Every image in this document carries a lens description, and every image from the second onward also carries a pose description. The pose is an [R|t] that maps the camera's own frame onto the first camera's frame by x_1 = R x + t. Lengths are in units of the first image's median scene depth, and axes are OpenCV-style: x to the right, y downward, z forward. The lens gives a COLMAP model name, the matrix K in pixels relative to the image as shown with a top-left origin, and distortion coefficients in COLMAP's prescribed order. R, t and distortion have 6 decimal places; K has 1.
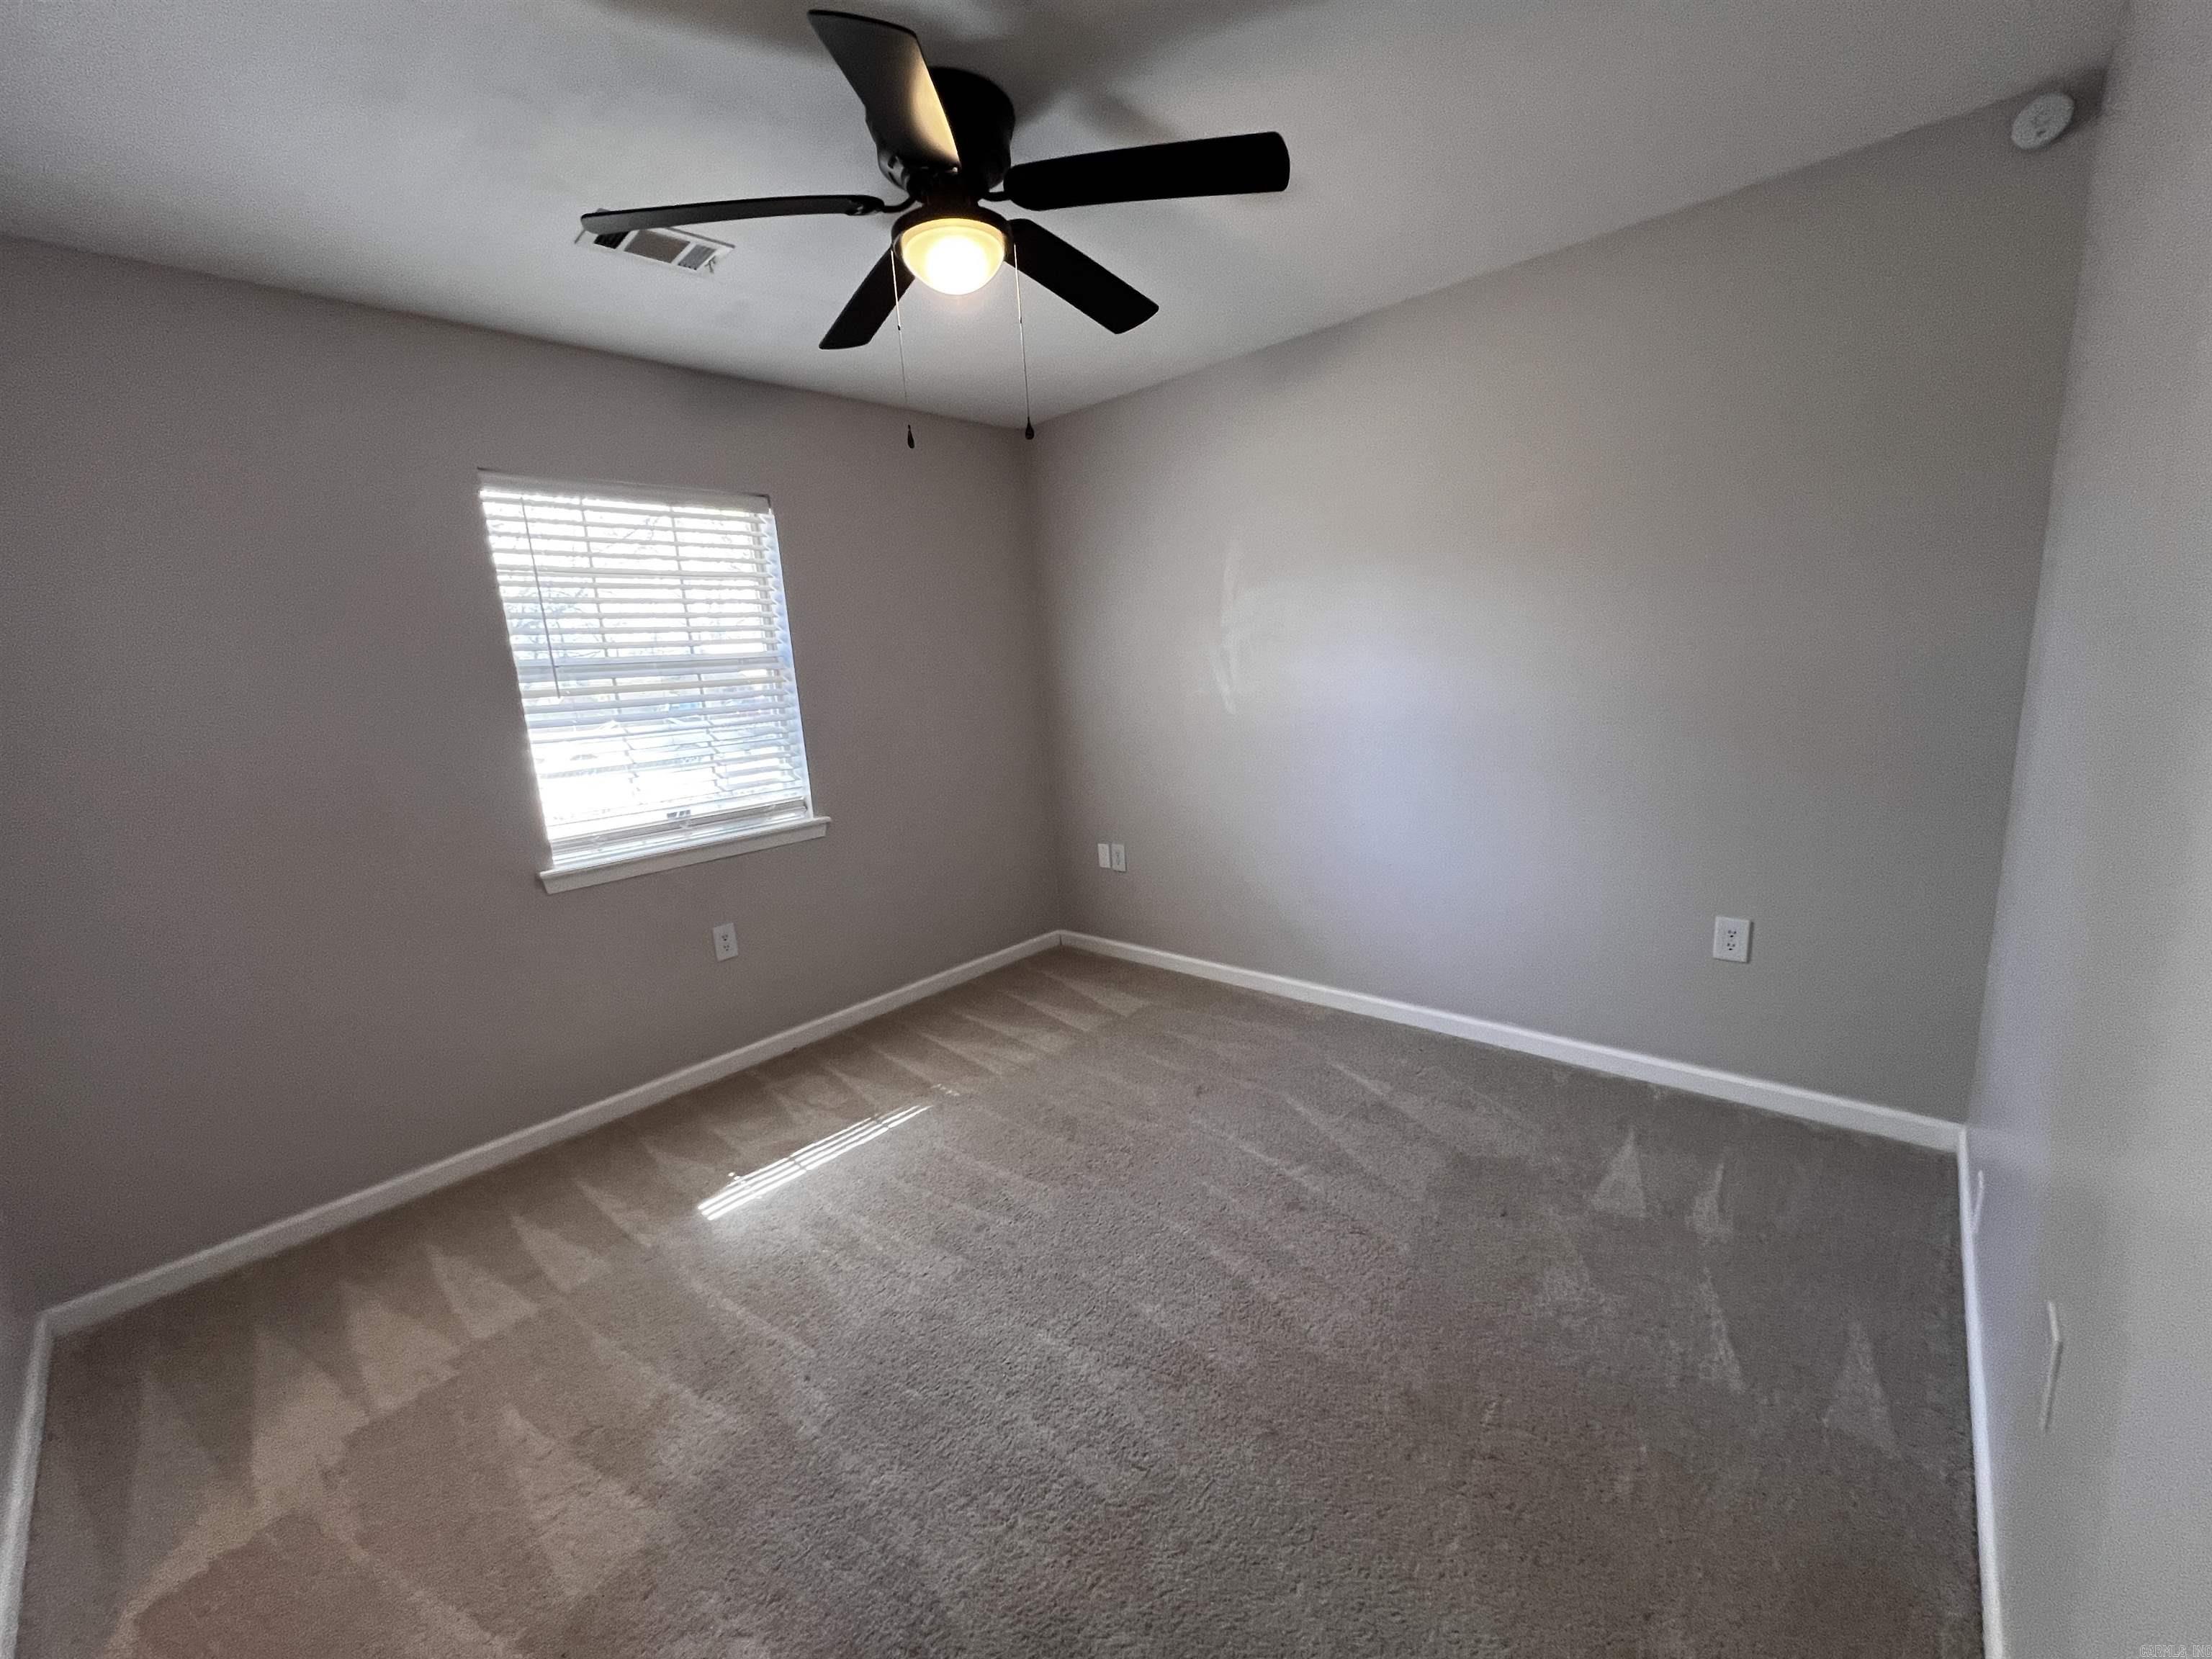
lens RADIAL K [[880.4, 0, 1106.0], [0, 880.4, 829.5], [0, 0, 1]] dist [0.001782, 0.000166]
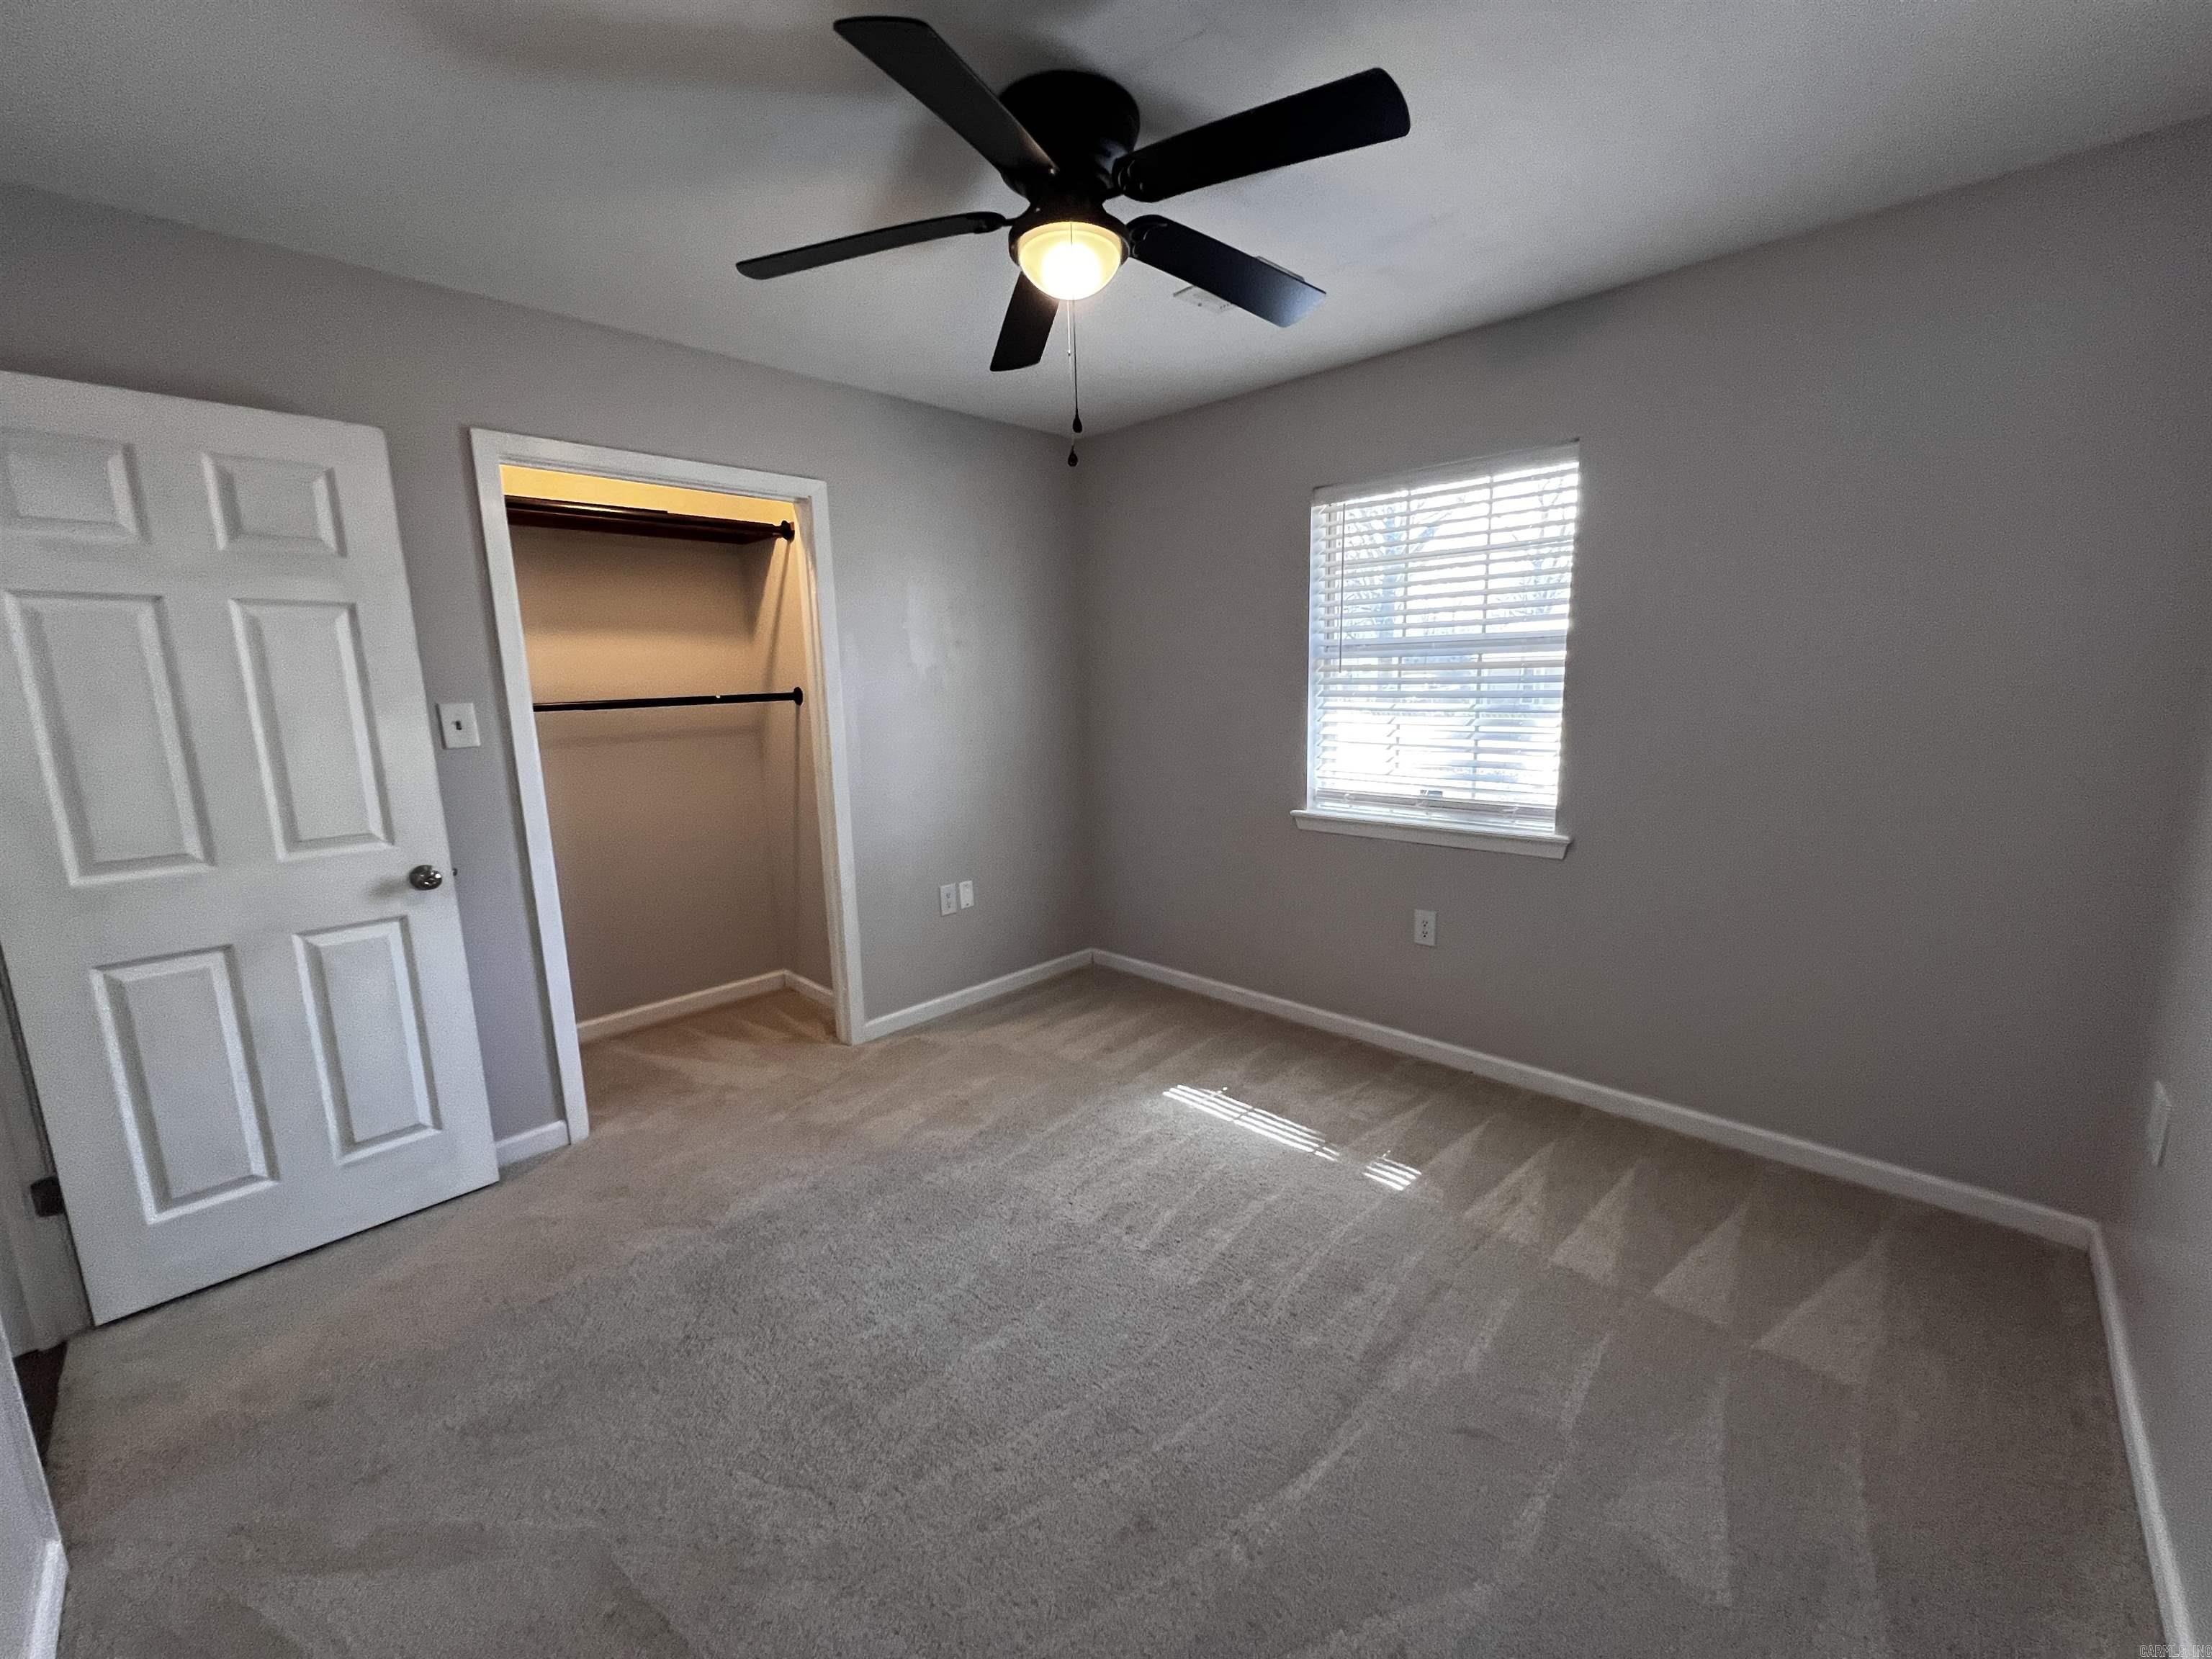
lens RADIAL K [[880.4, 0, 1106.0], [0, 880.4, 829.5], [0, 0, 1]] dist [0.001782, 0.000166]
pose [[-0.028124, 0.234736, -0.971652, 0.571965], [-0.163852, 0.957807, 0.236134, -0.170904], [0.986084, 0.165848, 0.011525, 0.691173]]
